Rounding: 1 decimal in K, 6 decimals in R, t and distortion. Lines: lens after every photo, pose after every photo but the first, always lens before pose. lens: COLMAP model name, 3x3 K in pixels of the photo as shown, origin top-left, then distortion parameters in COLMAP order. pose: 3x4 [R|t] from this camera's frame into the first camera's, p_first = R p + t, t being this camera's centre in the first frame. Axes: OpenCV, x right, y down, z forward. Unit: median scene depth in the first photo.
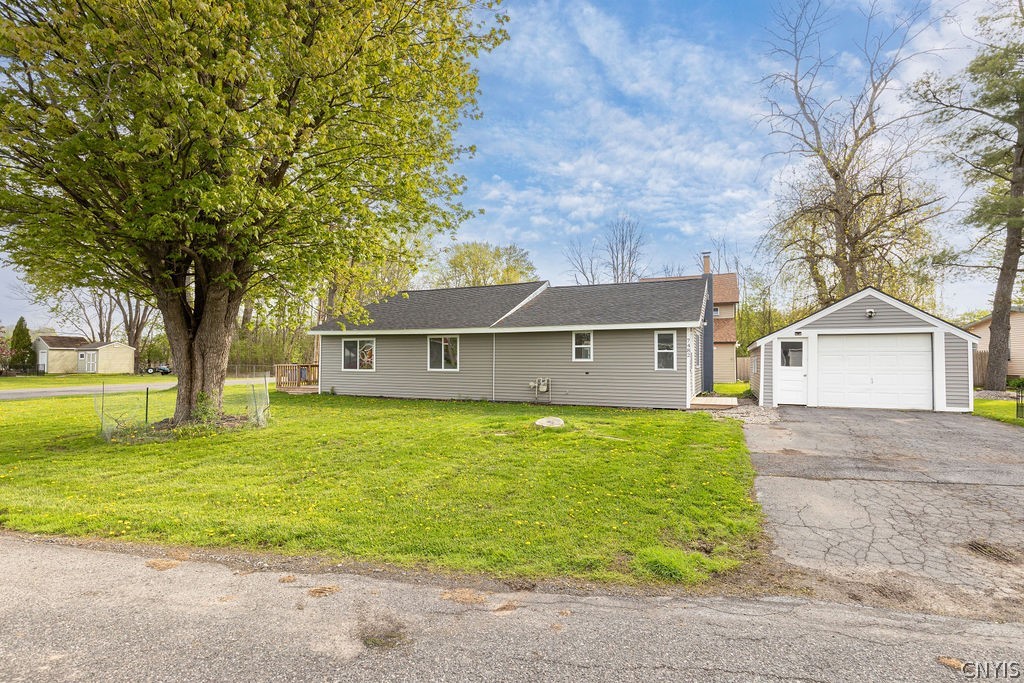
lens RADIAL K [[517.9, 0, 510.4], [0, 517.9, 346.6], [0, 0, 1]] dist [-0.000651, 0.000041]
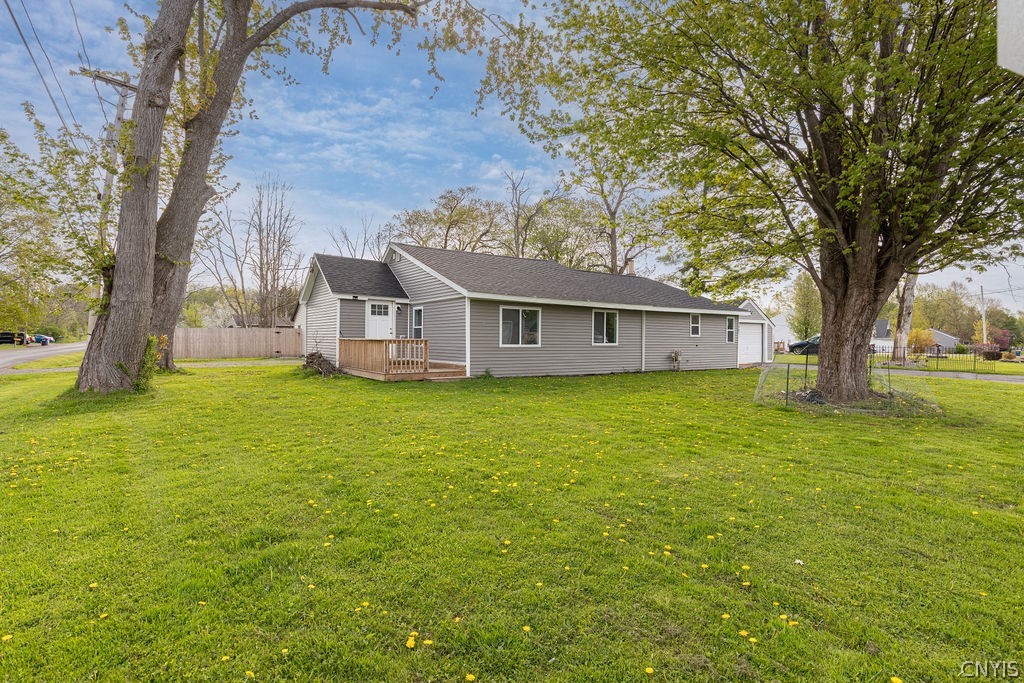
lens RADIAL K [[517.9, 0, 509.9], [0, 517.9, 341.8], [0, 0, 1]] dist [-0.000651, 0.000041]
pose [[0.572155, 0.004846, 0.820131, -1.032461], [-0.021656, 0.999723, 0.009201, 0.034398], [-0.819859, -0.023025, 0.572102, 0.571640]]
